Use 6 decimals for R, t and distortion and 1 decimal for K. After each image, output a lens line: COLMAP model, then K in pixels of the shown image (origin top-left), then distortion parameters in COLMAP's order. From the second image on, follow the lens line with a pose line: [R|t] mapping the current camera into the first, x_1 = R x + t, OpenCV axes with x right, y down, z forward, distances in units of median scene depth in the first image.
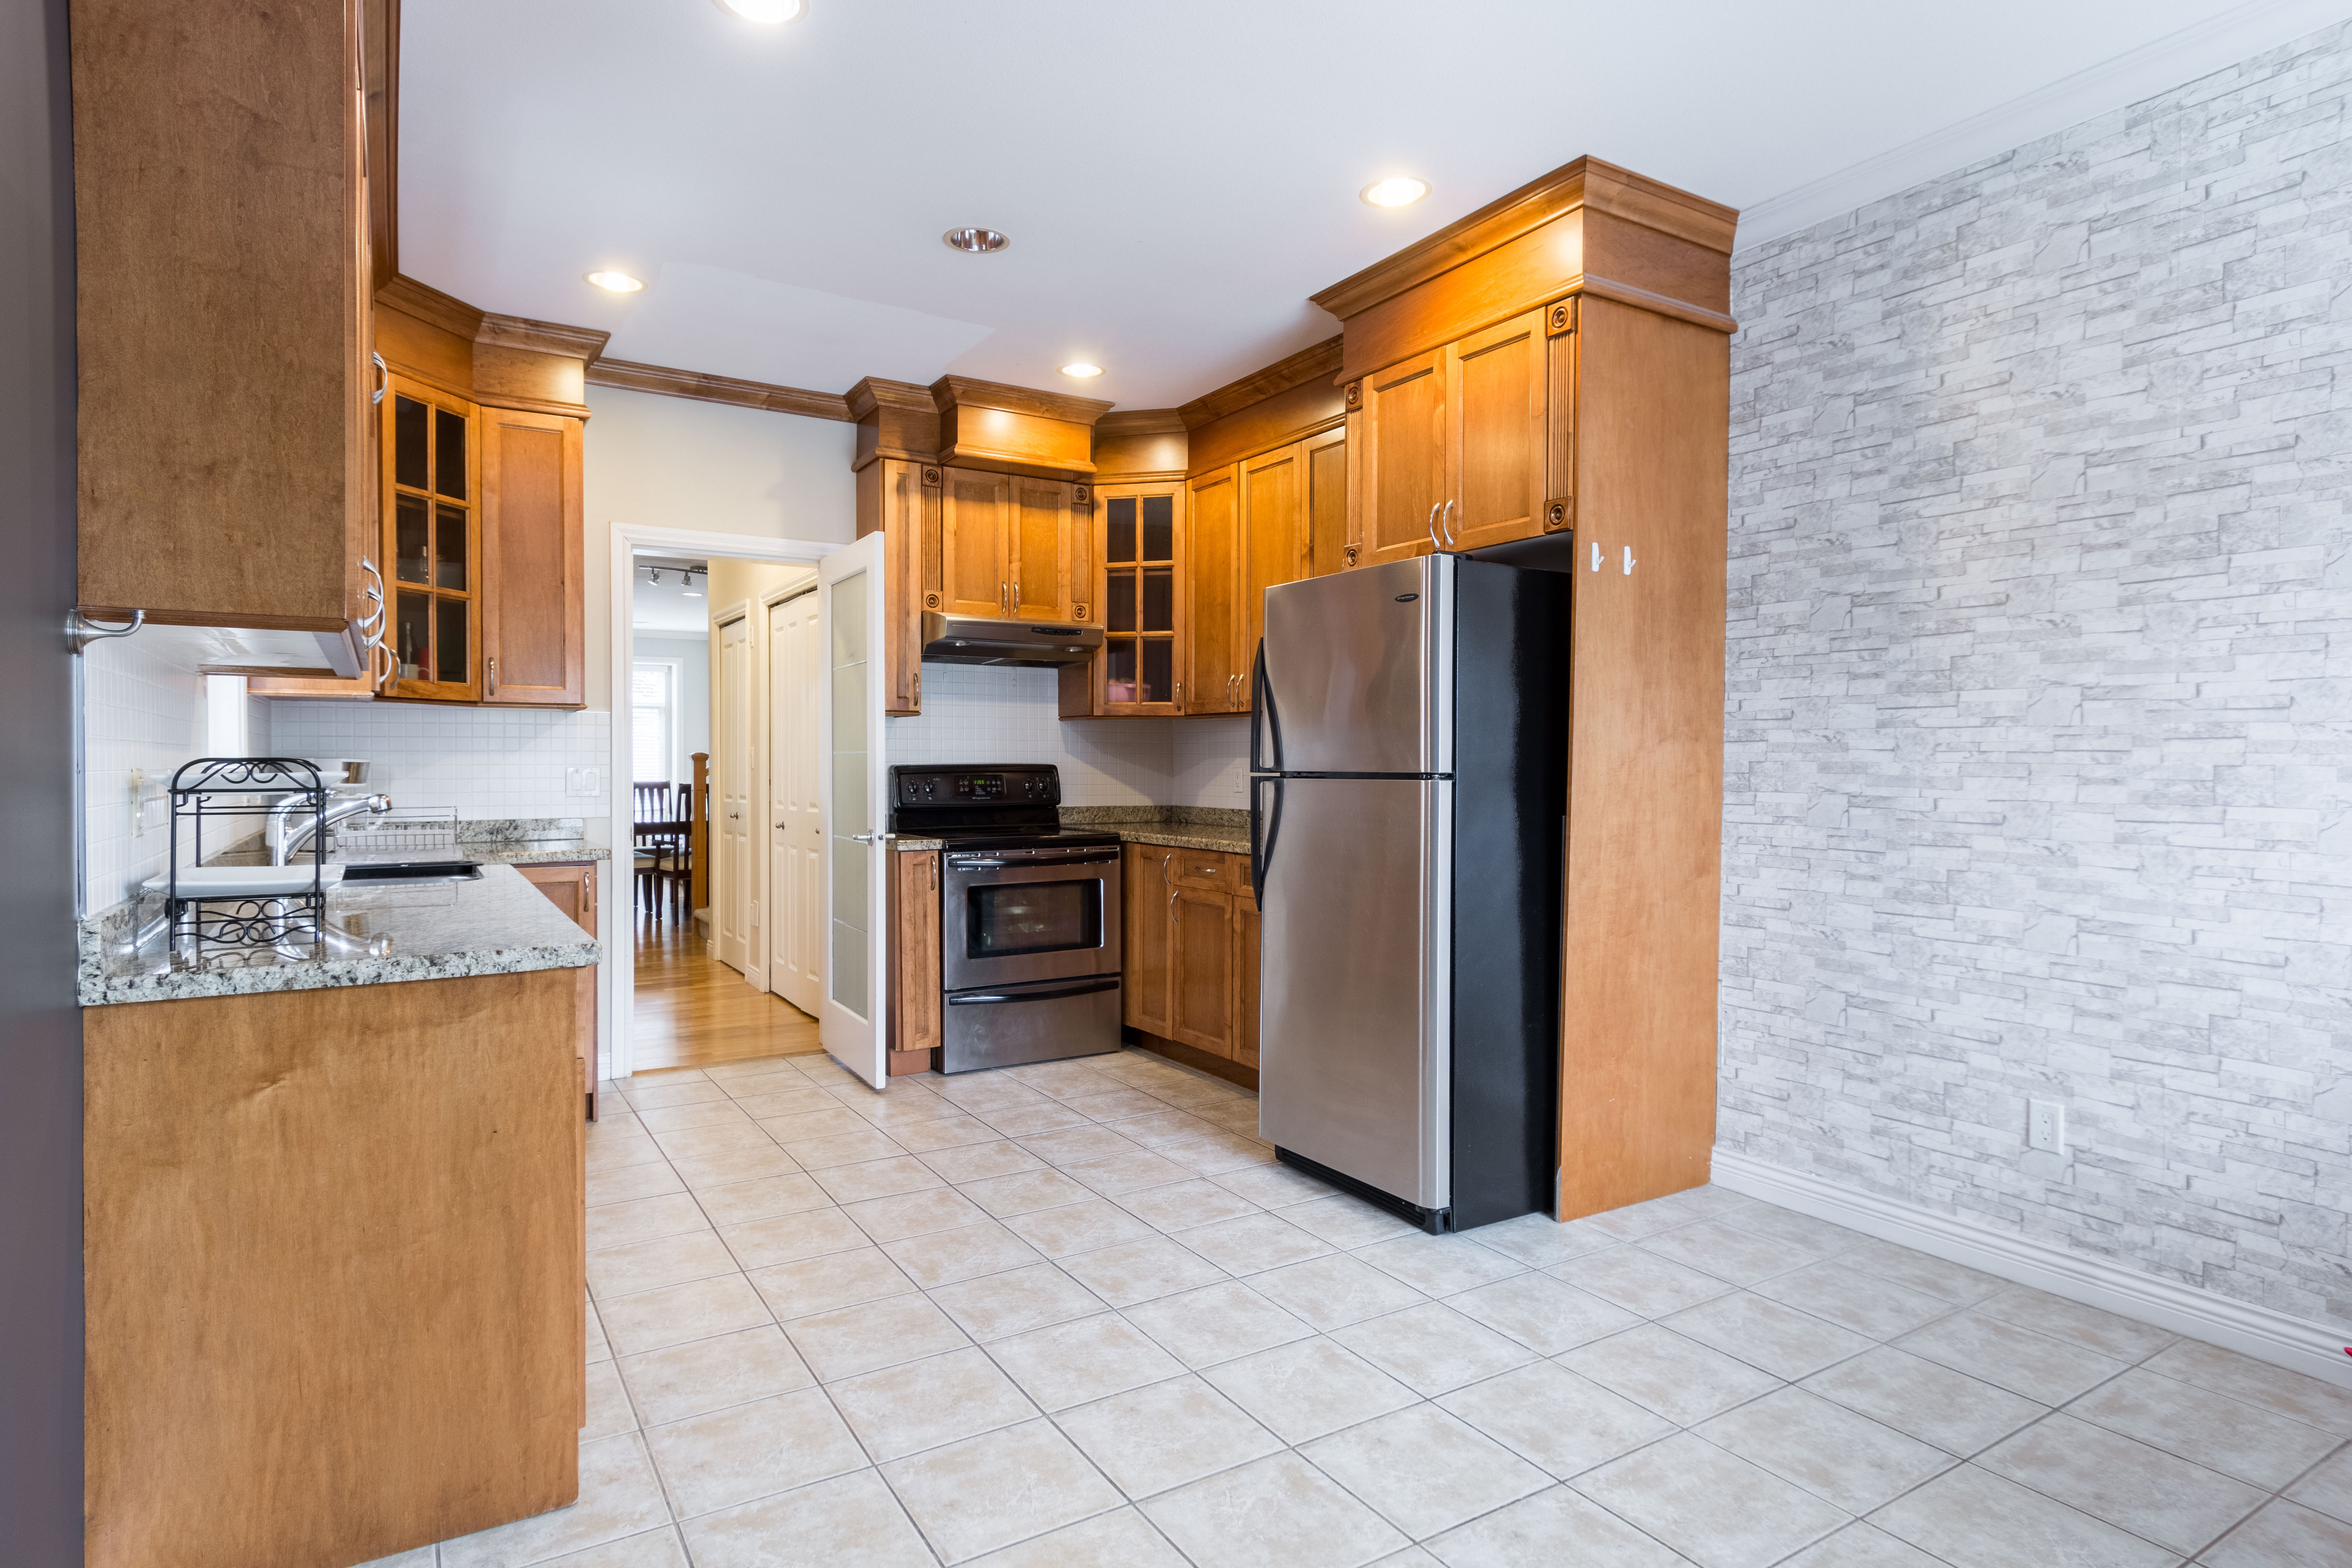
lens RADIAL K [[1294.8, 0, 1218.6], [0, 1294.8, 778.0], [0, 0, 1]] dist [0.001473, -0.003162]
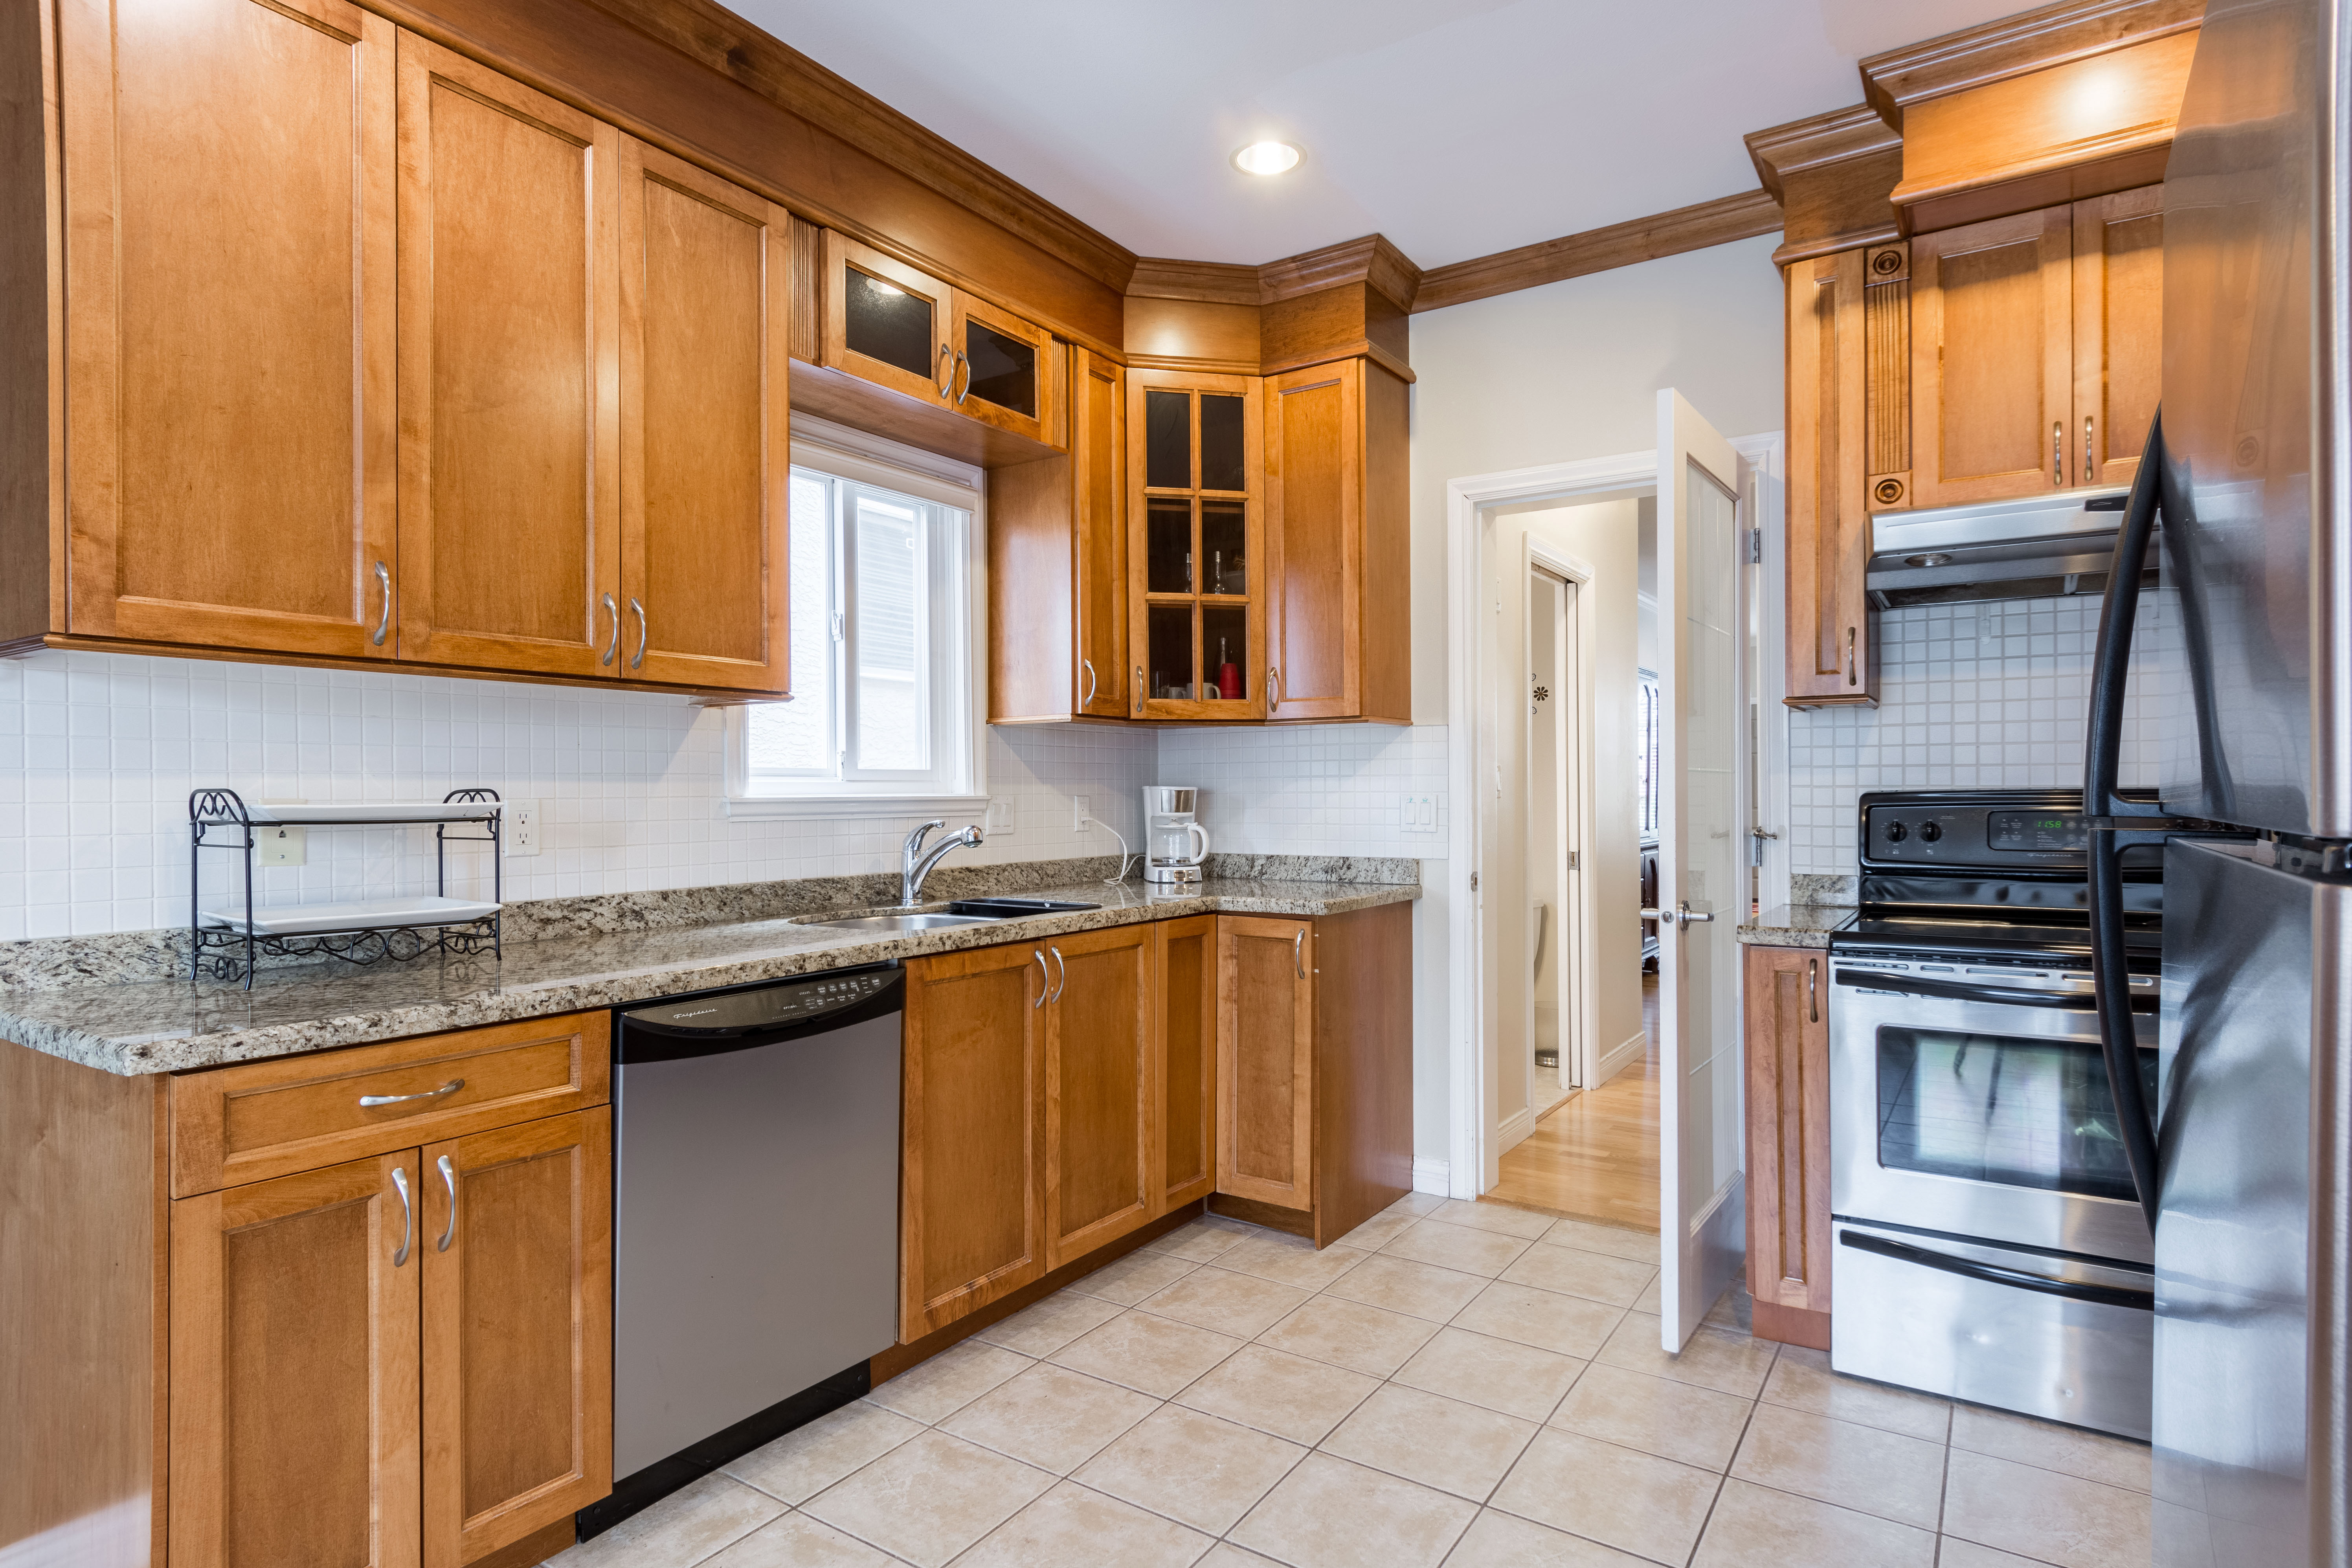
lens RADIAL K [[1278.1, 0, 1121.1], [0, 1278.1, 794.2], [0, 0, 1]] dist [0.002119, -0.001001]
pose [[0.384826, -0.000295, -0.922989, 0.381483], [-0.006226, 0.999976, -0.002915, -0.012771], [0.922968, 0.006868, 0.384815, 1.234661]]
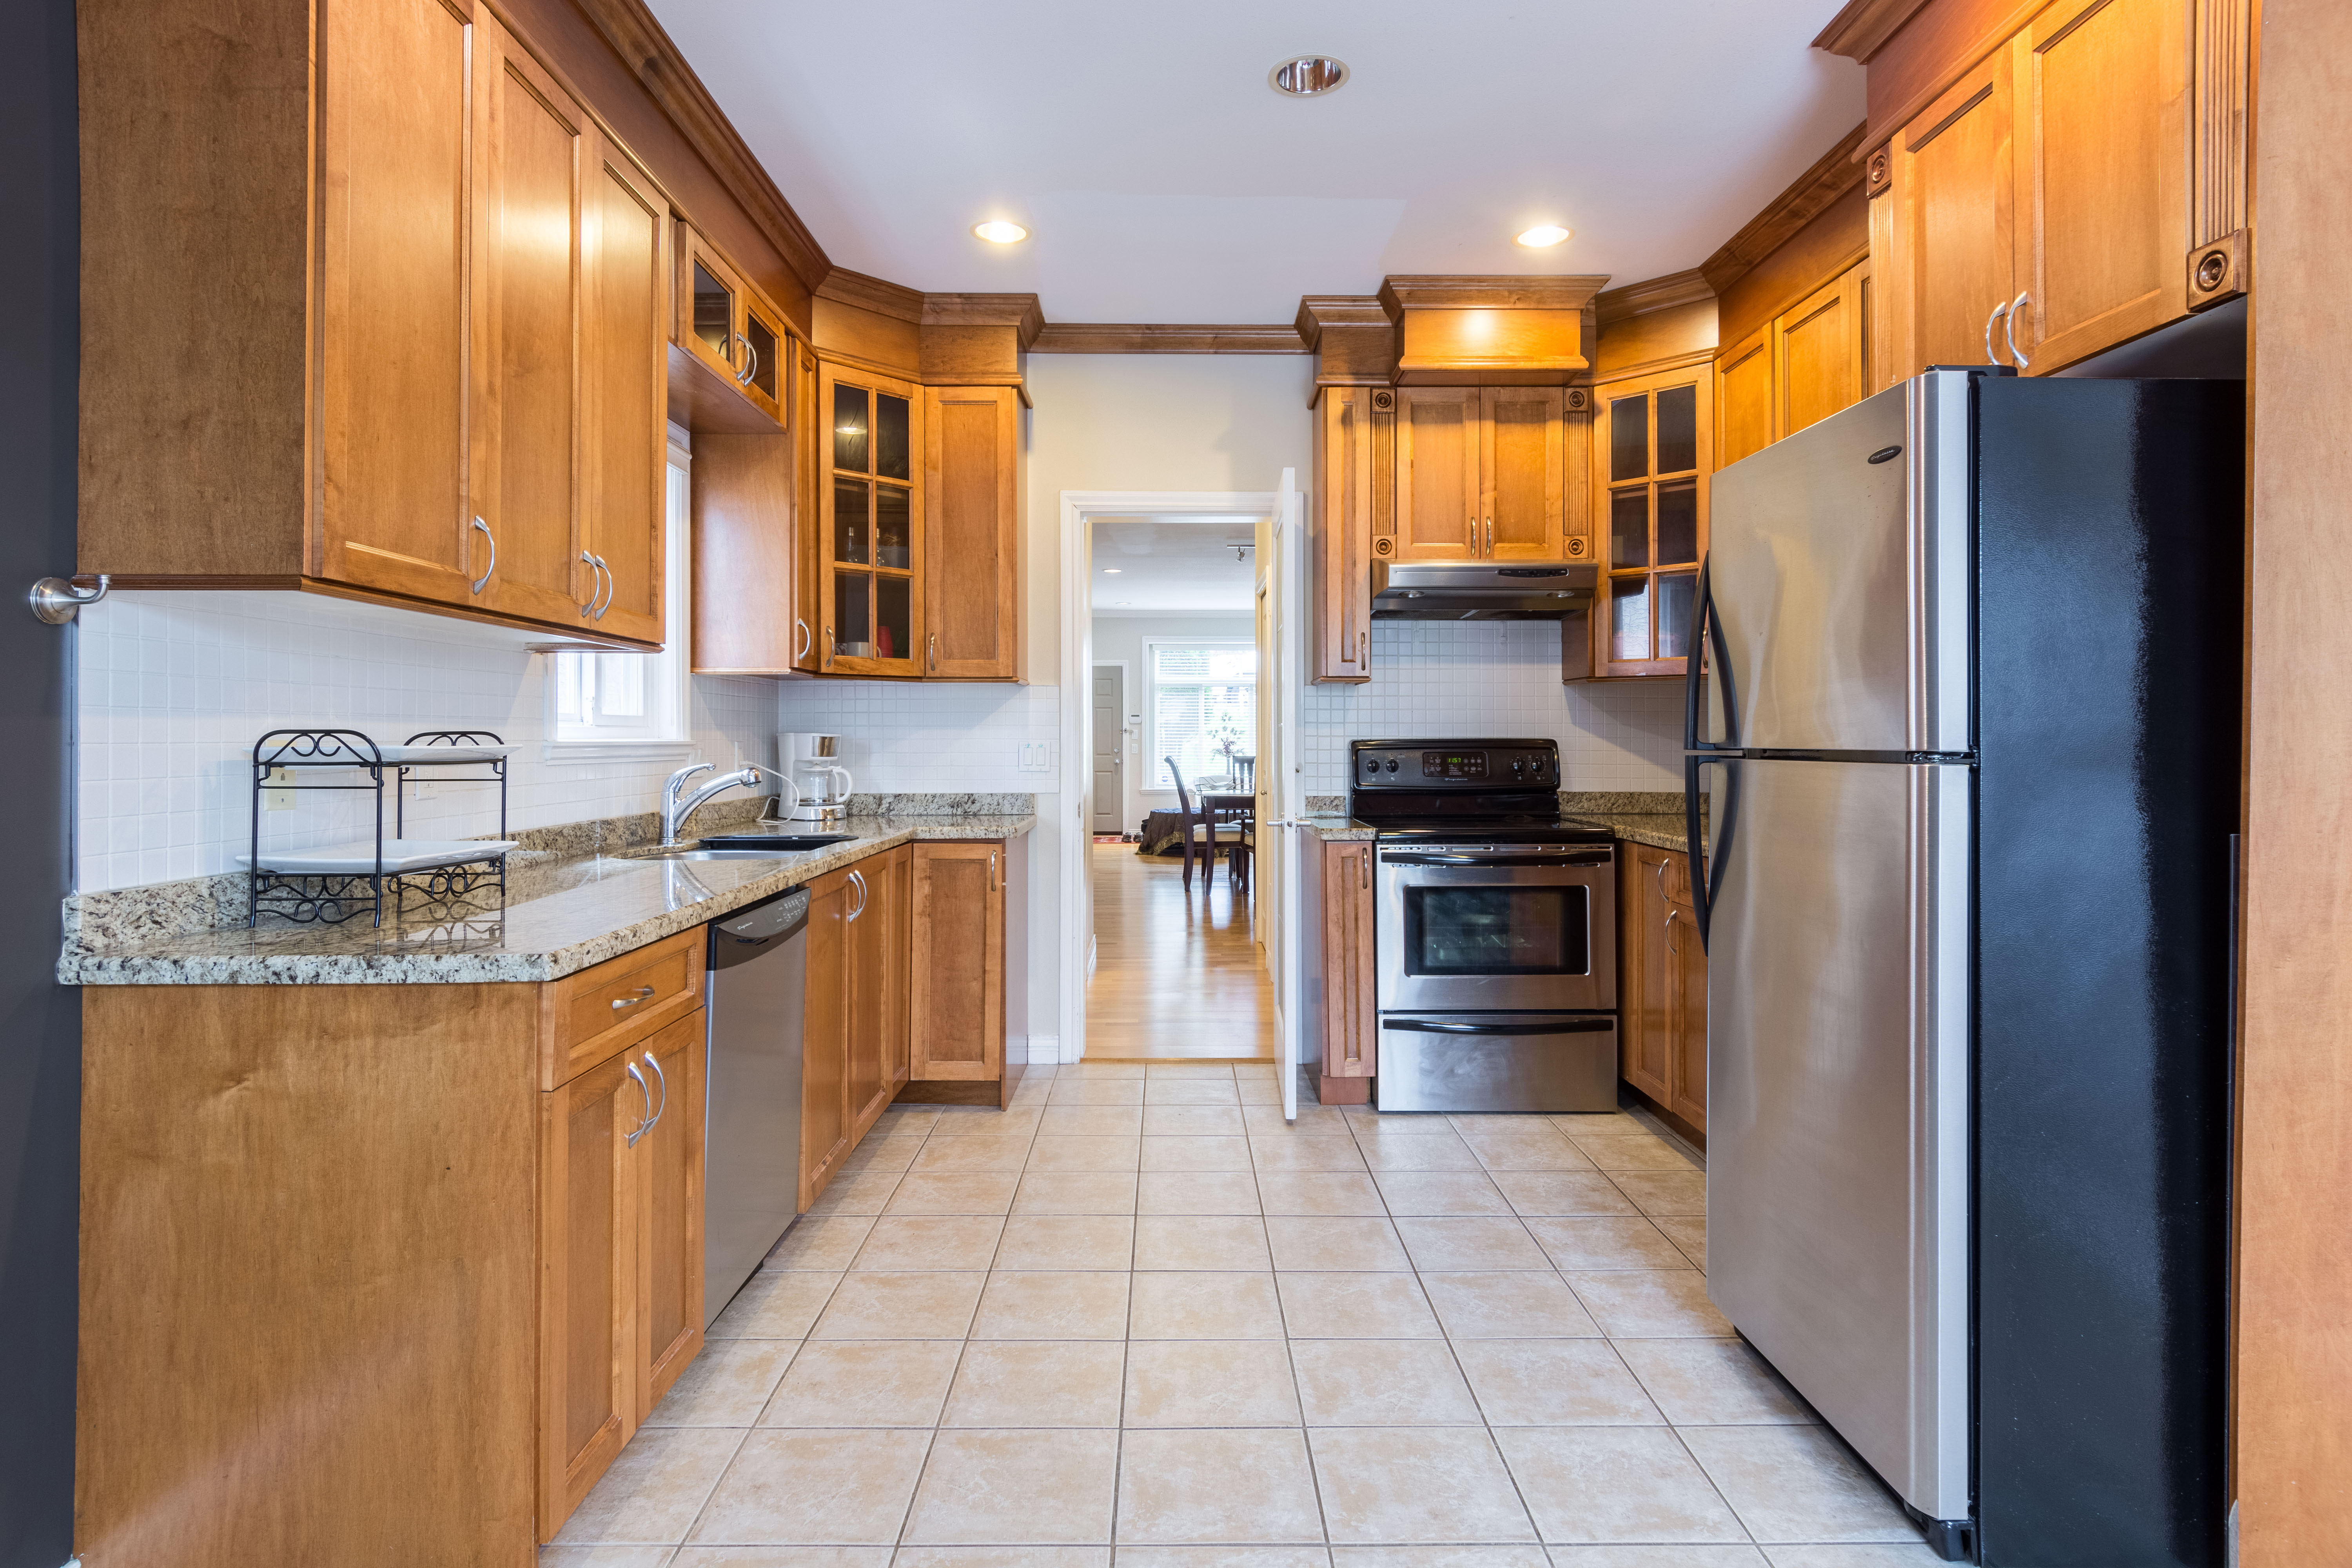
lens RADIAL K [[1305.3, 0, 1176.4], [0, 1305.3, 726.9], [0, 0, 1]] dist [0.001996, 0.000039]
pose [[0.845798, -0.005550, -0.533475, 0.299136], [-0.005655, 0.999796, -0.019366, -0.002577], [0.533474, 0.019397, 0.845594, 0.513660]]
